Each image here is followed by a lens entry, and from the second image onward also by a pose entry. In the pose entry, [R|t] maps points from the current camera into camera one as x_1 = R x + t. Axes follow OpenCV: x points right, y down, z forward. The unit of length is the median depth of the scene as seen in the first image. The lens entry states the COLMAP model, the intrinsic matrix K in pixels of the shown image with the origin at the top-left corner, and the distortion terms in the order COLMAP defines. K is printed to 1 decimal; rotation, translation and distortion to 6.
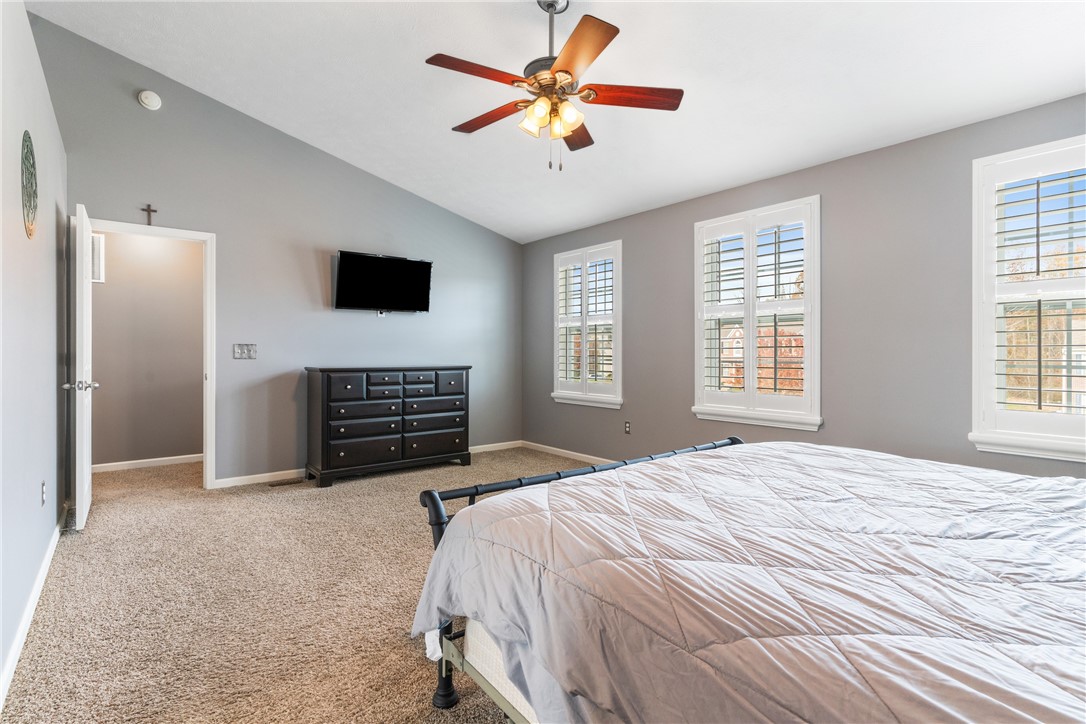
lens RADIAL K [[519.3, 0, 545.6], [0, 519.3, 355.3], [0, 0, 1]] dist [-0.000456, 0.000168]
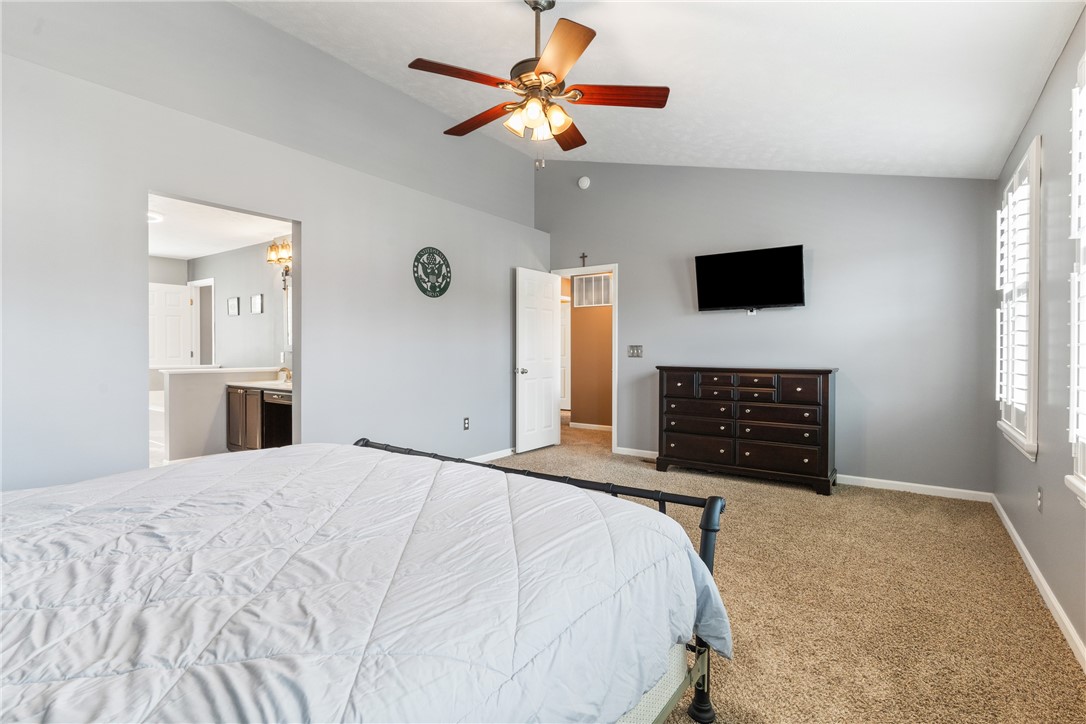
lens RADIAL K [[519.3, 0, 545.6], [0, 519.3, 355.3], [0, 0, 1]] dist [-0.000456, 0.000168]
pose [[0.262758, 0.004010, -0.964854, 0.553261], [-0.010393, 0.999945, 0.001325, 0.003206], [0.964806, 0.009680, 0.262785, 0.427958]]
